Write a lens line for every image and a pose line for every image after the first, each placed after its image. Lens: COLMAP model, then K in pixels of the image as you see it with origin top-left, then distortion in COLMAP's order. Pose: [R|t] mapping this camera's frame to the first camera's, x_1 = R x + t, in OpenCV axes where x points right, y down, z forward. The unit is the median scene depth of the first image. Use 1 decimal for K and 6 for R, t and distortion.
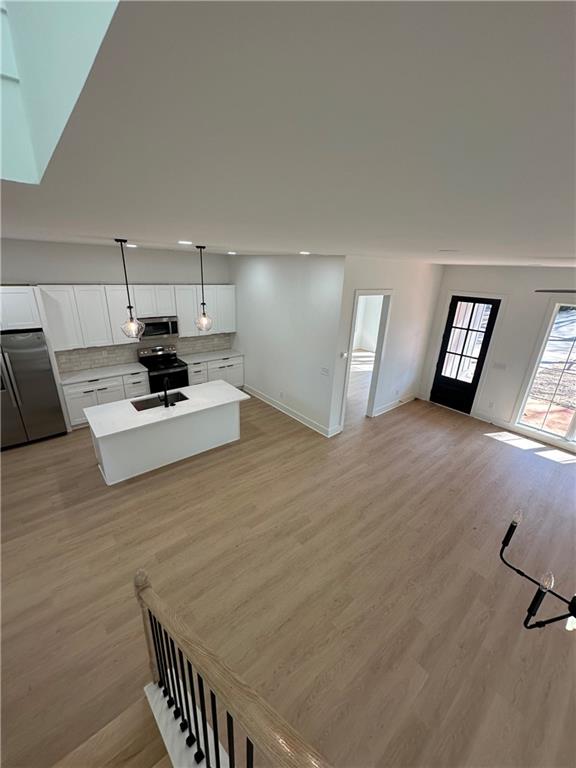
lens RADIAL K [[309.2, 0, 288.0], [0, 309.2, 384.0], [0, 0, 1]] dist [0.000223, 0.000118]
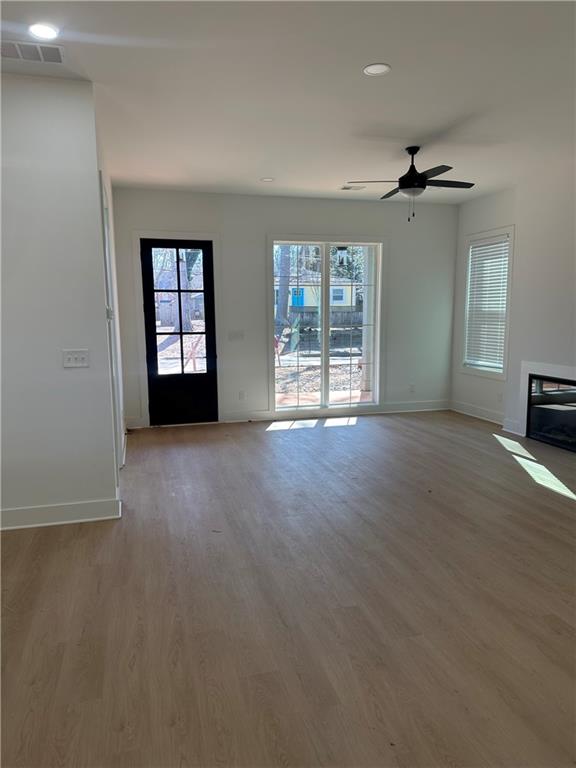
lens RADIAL K [[542.0, 0, 286.8], [0, 542.0, 375.8], [0, 0, 1]] dist [0.232308, -0.353566]
pose [[0.414120, -0.152314, 0.897388, -0.403845], [0.348566, 0.937283, -0.001769, 0.072418], [-0.840837, 0.313531, 0.441239, 0.419152]]
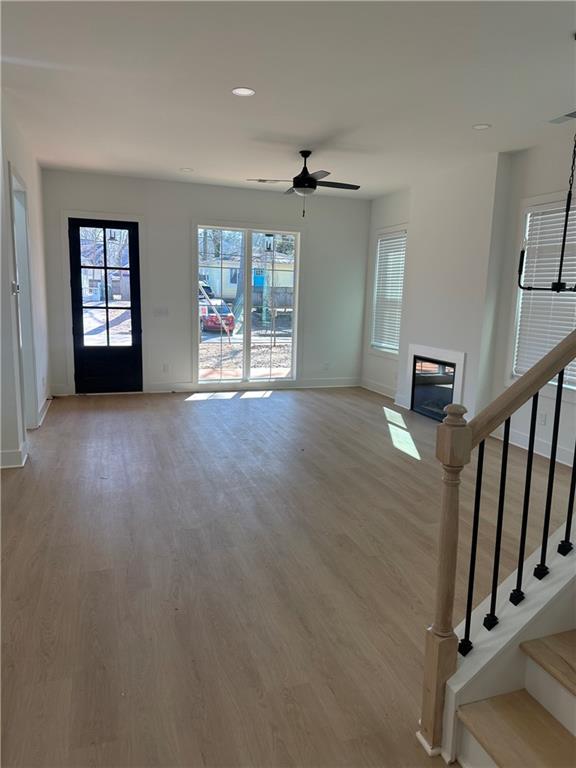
lens RADIAL K [[542.0, 0, 286.8], [0, 542.0, 375.8], [0, 0, 1]] dist [0.232308, -0.353566]
pose [[0.370114, -0.174924, 0.912369, -0.469585], [0.321351, 0.945590, 0.050934, 0.124179], [-0.871636, 0.274339, 0.406188, 0.253314]]
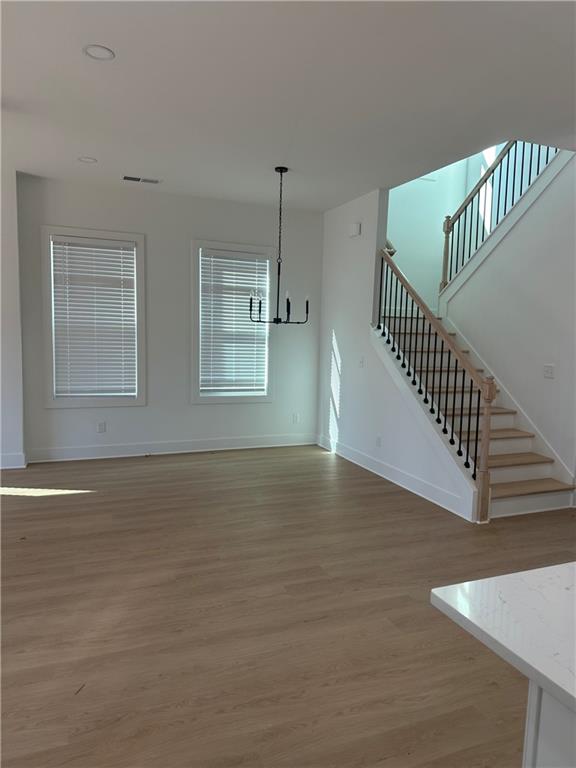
lens RADIAL K [[535.2, 0, 292.2], [0, 535.2, 397.9], [0, 0, 1]] dist [0.128352, -0.149221]
pose [[-0.950758, -0.109358, 0.290000, -0.105832], [0.042550, 0.880767, 0.471634, -0.161926], [-0.307000, 0.460750, -0.832743, 1.046174]]
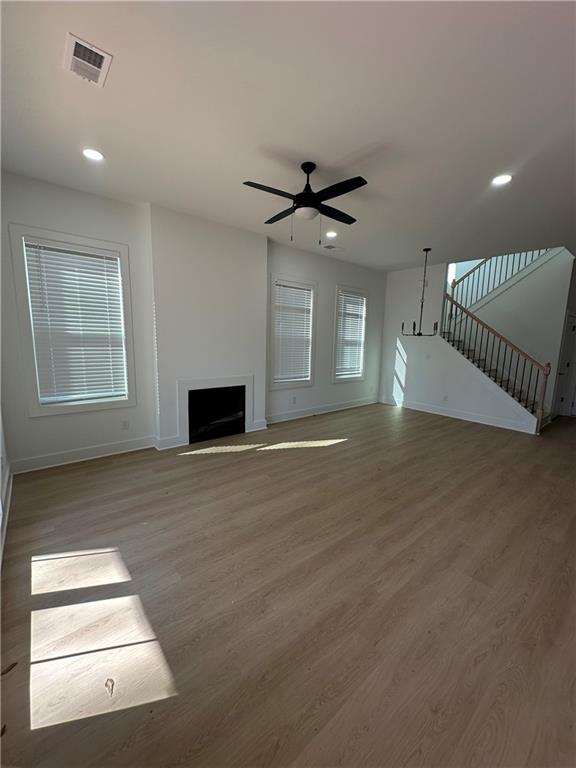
lens RADIAL K [[309.3, 0, 288.0], [0, 309.3, 384.0], [0, 0, 1]] dist [-0.000343, 0.000000]
pose [[-0.997658, -0.068372, 0.002019, 0.596076], [-0.058419, 0.867042, 0.494798, -0.153977], [-0.035581, 0.493521, -0.869006, 1.132631]]
